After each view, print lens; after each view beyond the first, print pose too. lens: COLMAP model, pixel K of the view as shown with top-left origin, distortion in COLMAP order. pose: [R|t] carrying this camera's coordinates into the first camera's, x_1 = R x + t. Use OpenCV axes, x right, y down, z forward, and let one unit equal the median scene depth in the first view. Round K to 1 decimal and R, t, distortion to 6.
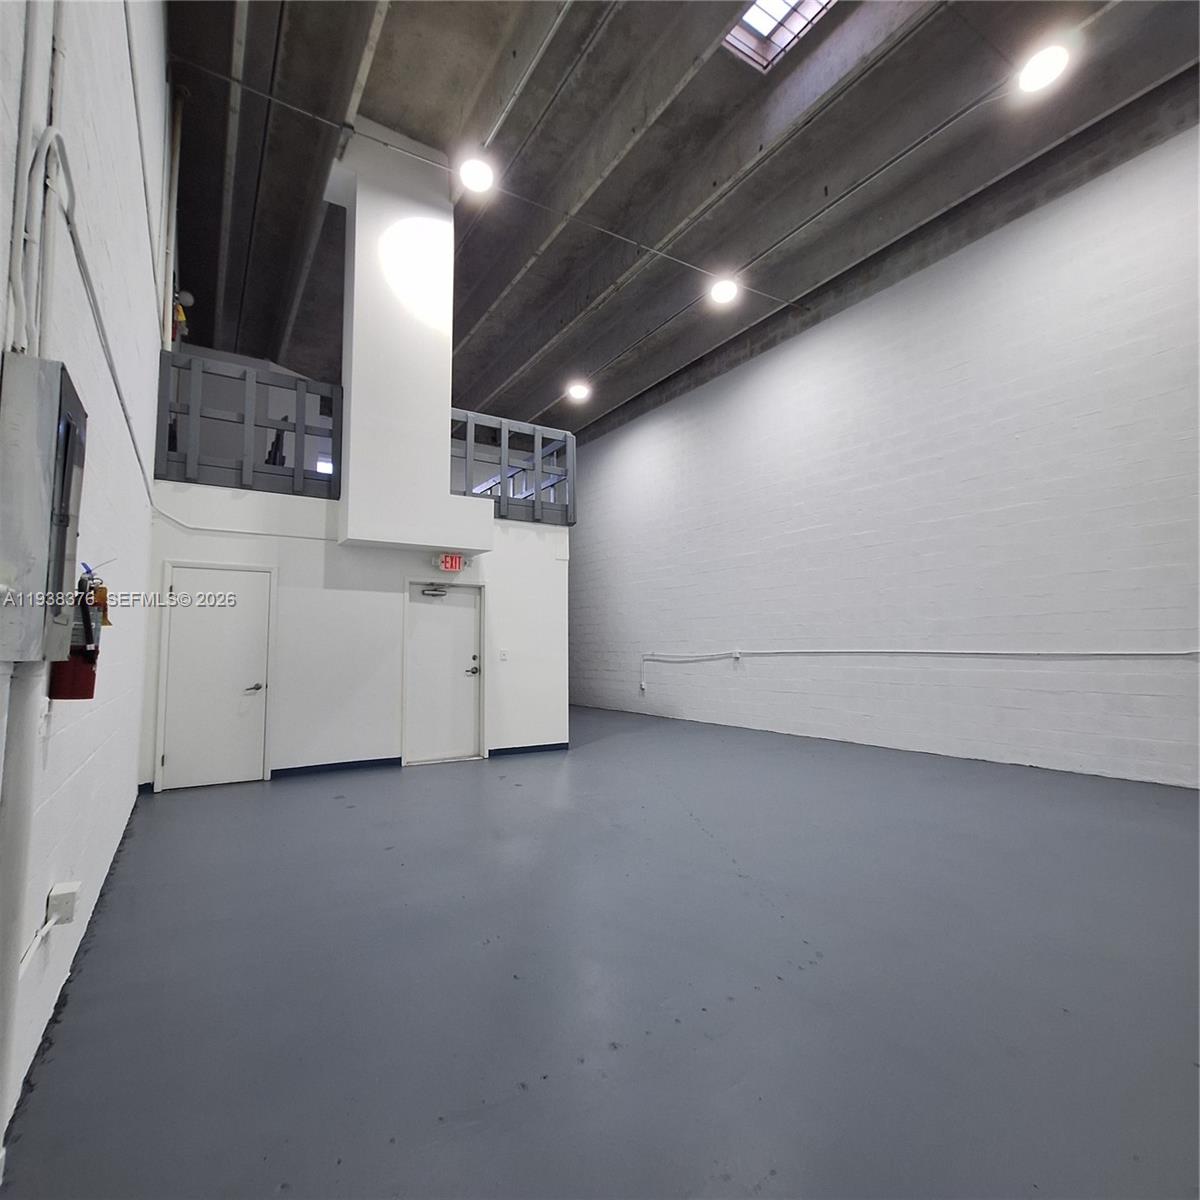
lens RADIAL K [[630.3, 0, 596.1], [0, 630.3, 599.8], [0, 0, 1]] dist [0.000376, 0.000271]
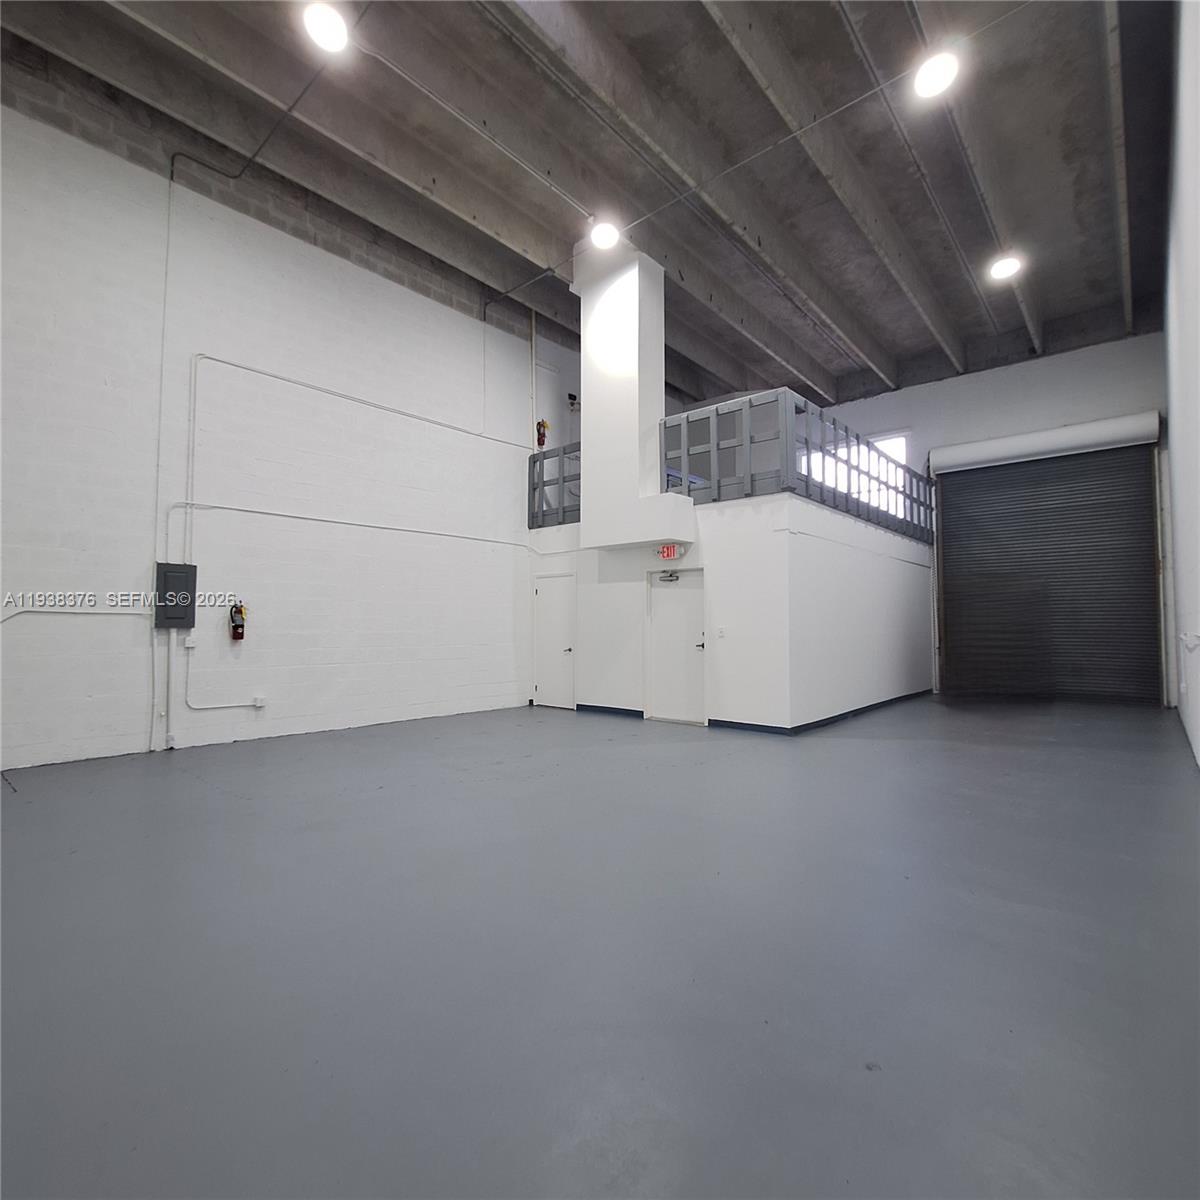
lens RADIAL K [[630.3, 0, 595.7], [0, 630.3, 599.2], [0, 0, 1]] dist [0.000376, 0.000271]
pose [[0.287874, -0.037016, -0.956953, 0.847120], [0.070691, 0.997348, -0.017313, 0.038893], [0.955056, -0.062664, 0.289727, 0.532132]]
